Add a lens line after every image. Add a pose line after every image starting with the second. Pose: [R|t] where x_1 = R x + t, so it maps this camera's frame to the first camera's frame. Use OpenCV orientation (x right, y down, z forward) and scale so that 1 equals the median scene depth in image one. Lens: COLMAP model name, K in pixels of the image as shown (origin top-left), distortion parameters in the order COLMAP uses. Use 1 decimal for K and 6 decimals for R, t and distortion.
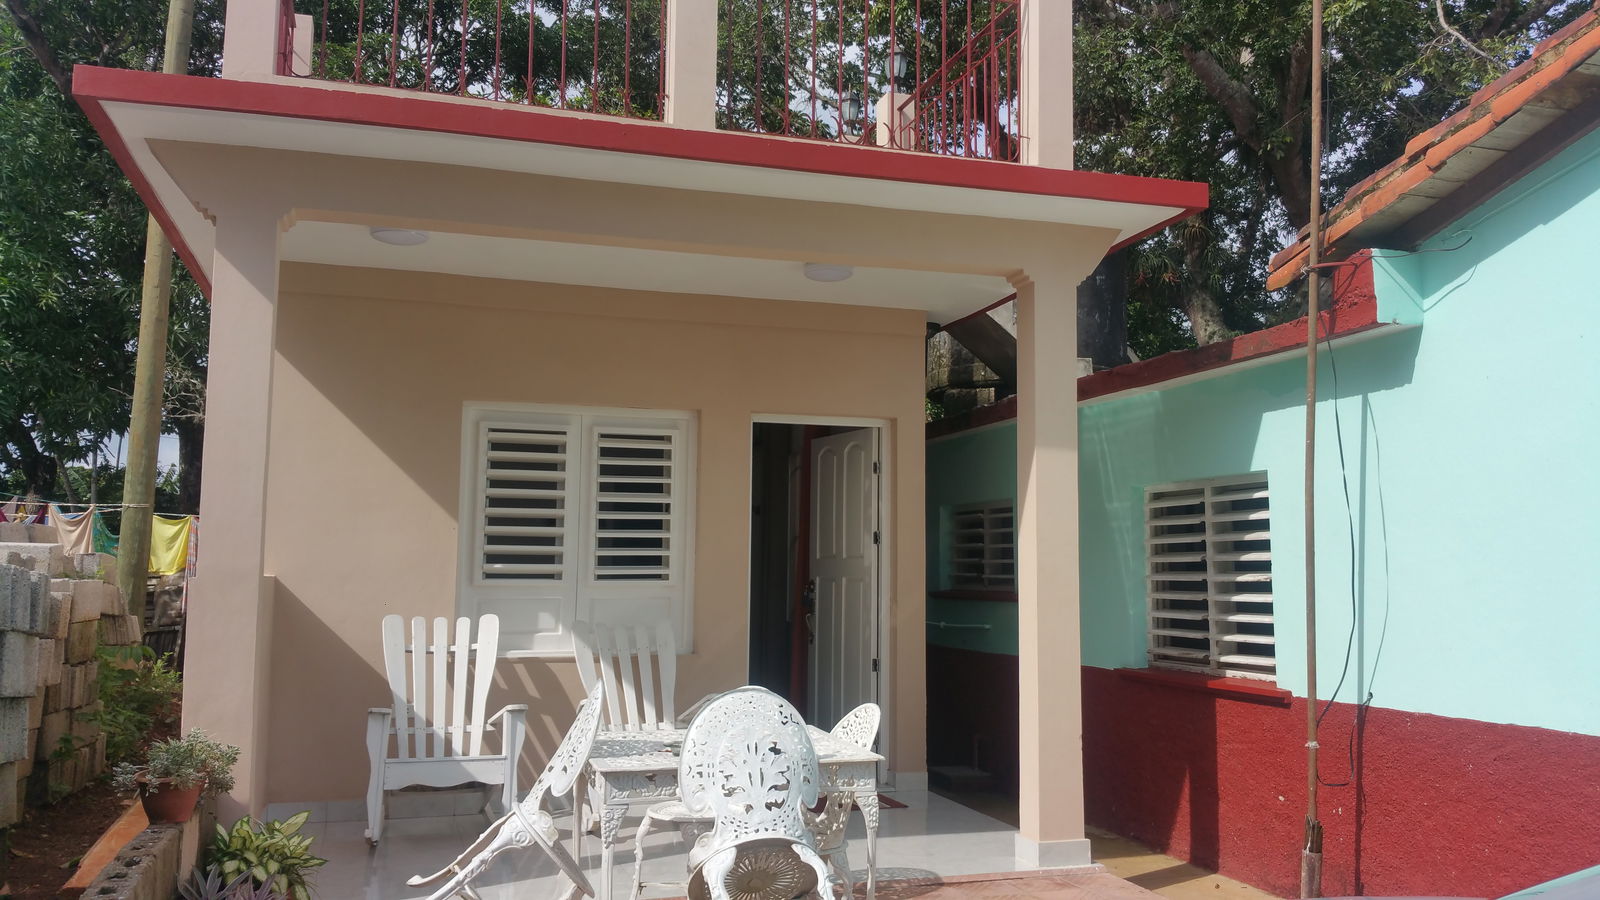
lens RADIAL K [[1330.0, 0, 832.8], [0, 1330.0, 437.5], [0, 0, 1]] dist [0.143495, -0.345427]
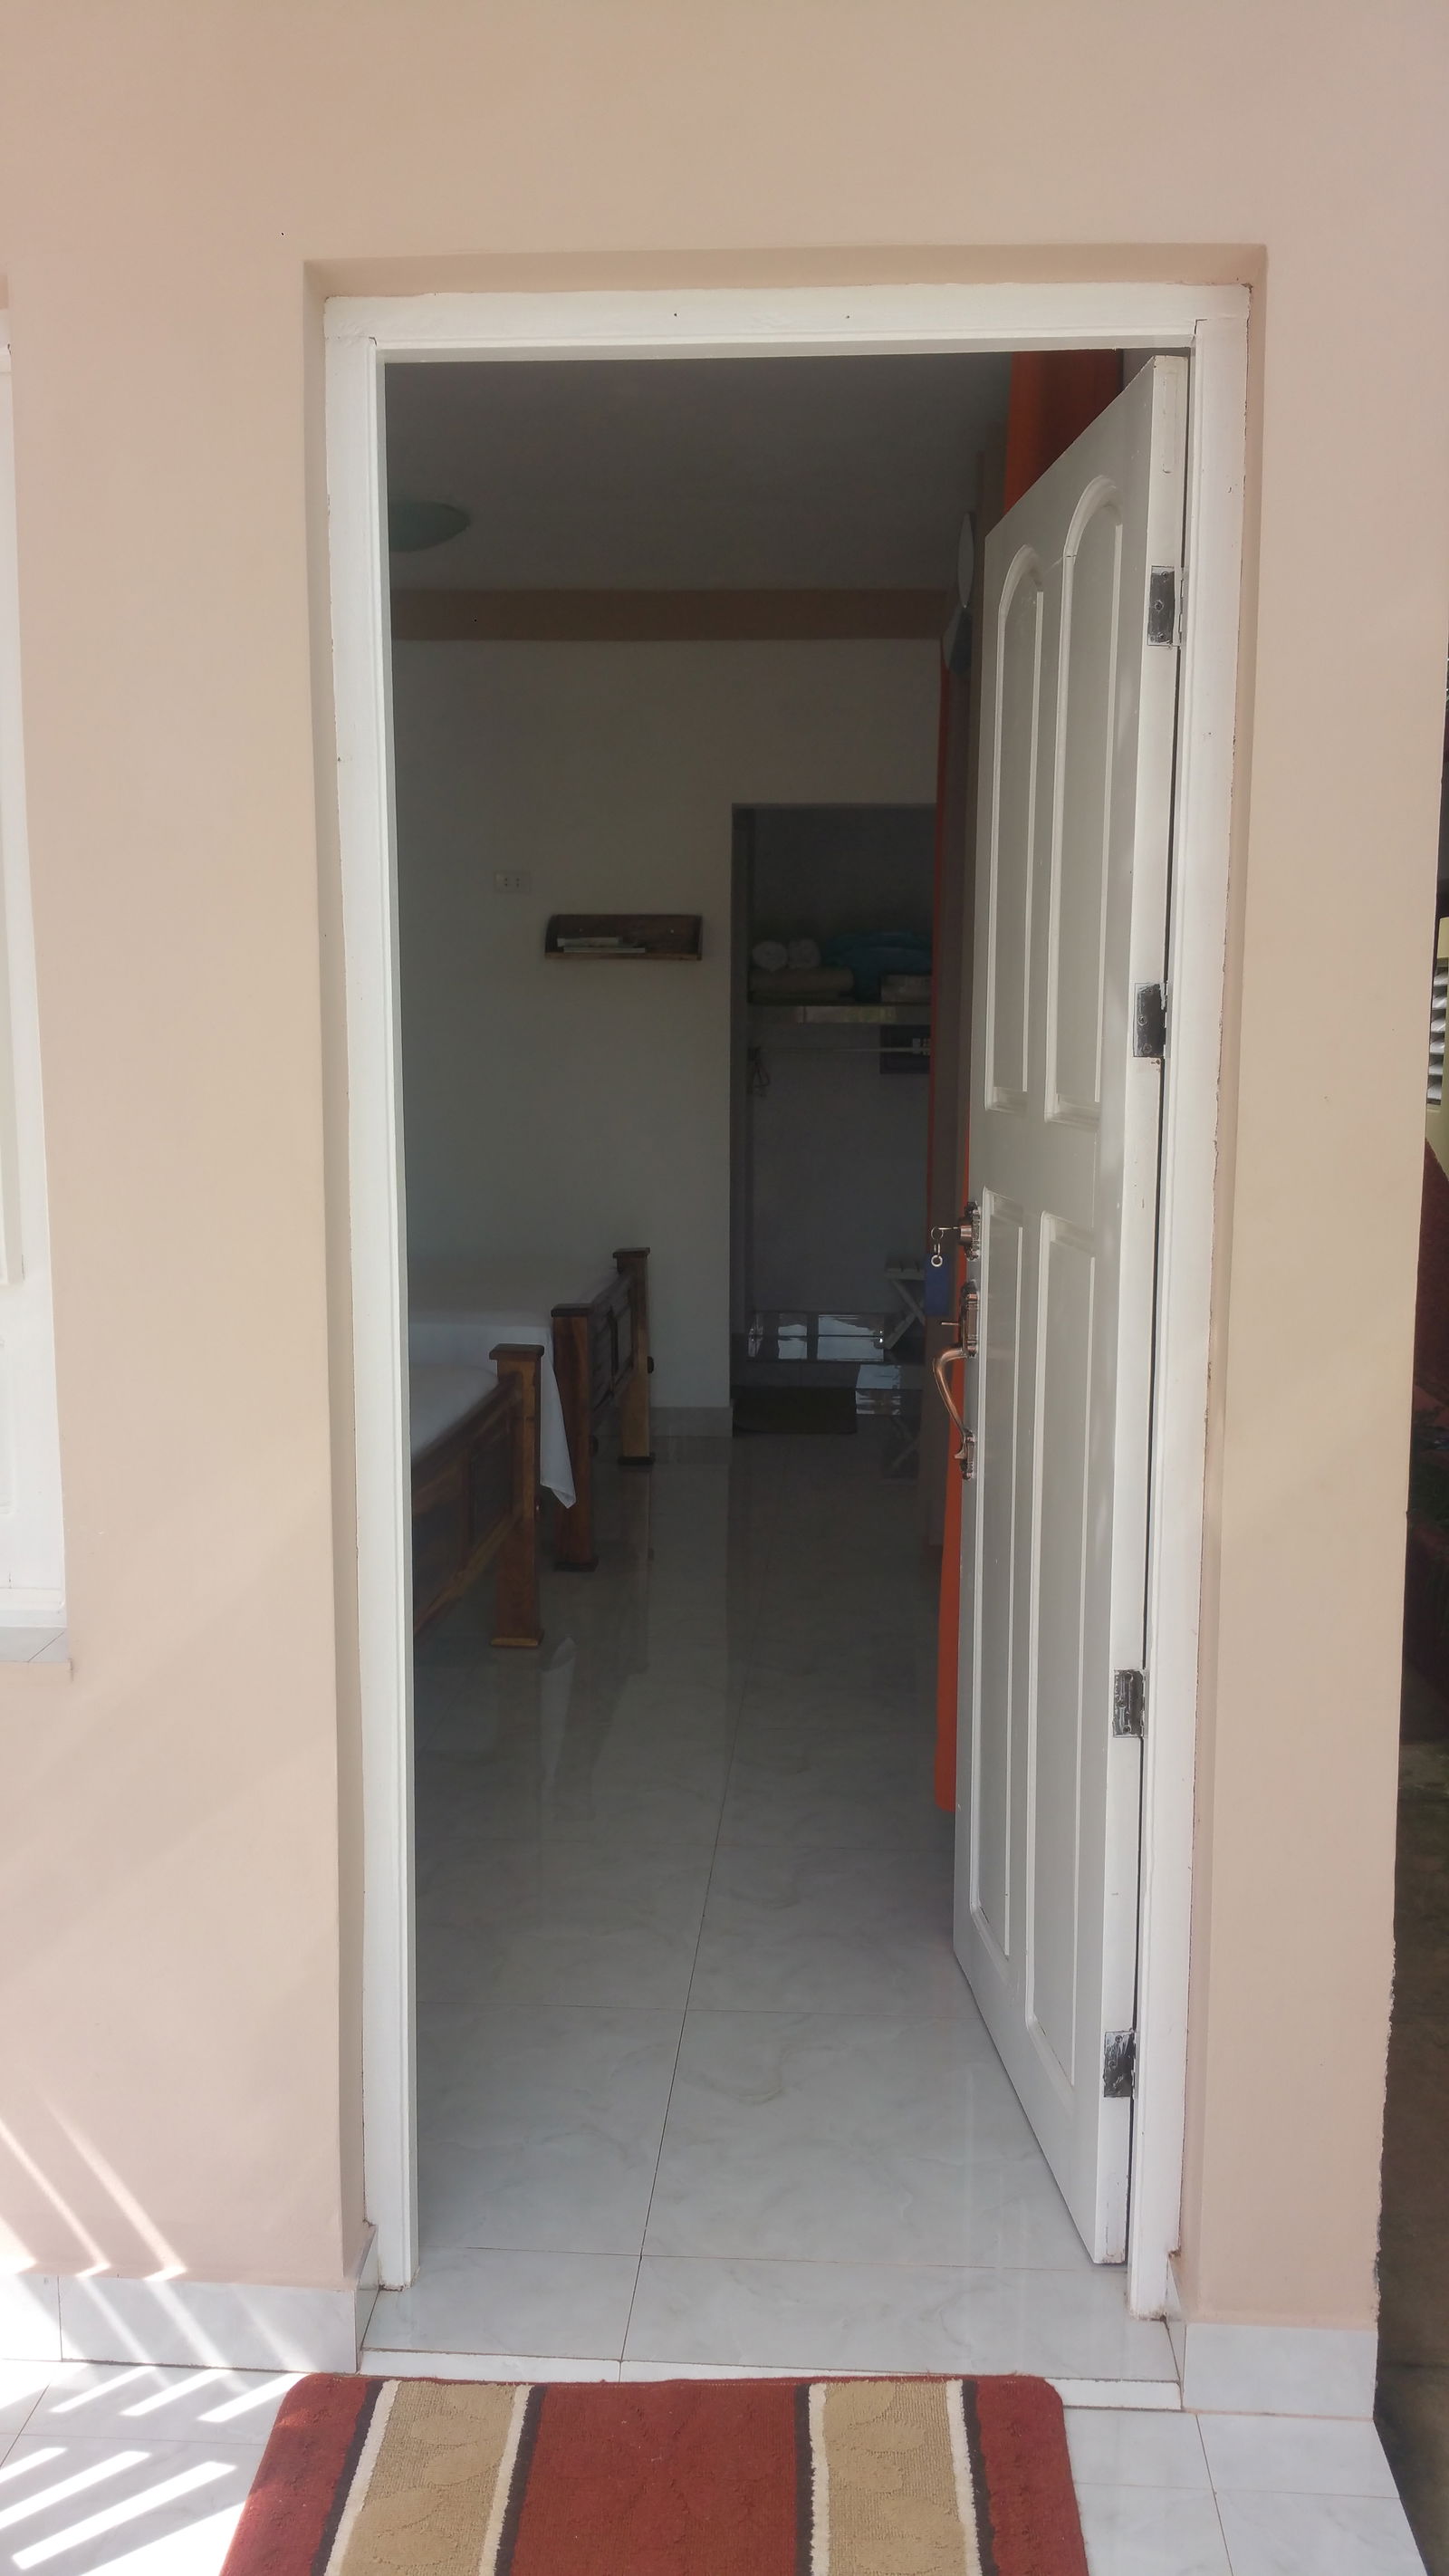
lens RADIAL K [[2140.2, 0, 754.3], [0, 2140.2, 1323.2], [0, 0, 1]] dist [0.145633, -0.346032]
pose [[0.929613, 0.045842, -0.365676, 0.099176], [0.043703, 0.971520, 0.232891, 0.049485], [0.365938, -0.232480, 0.901134, 0.779532]]
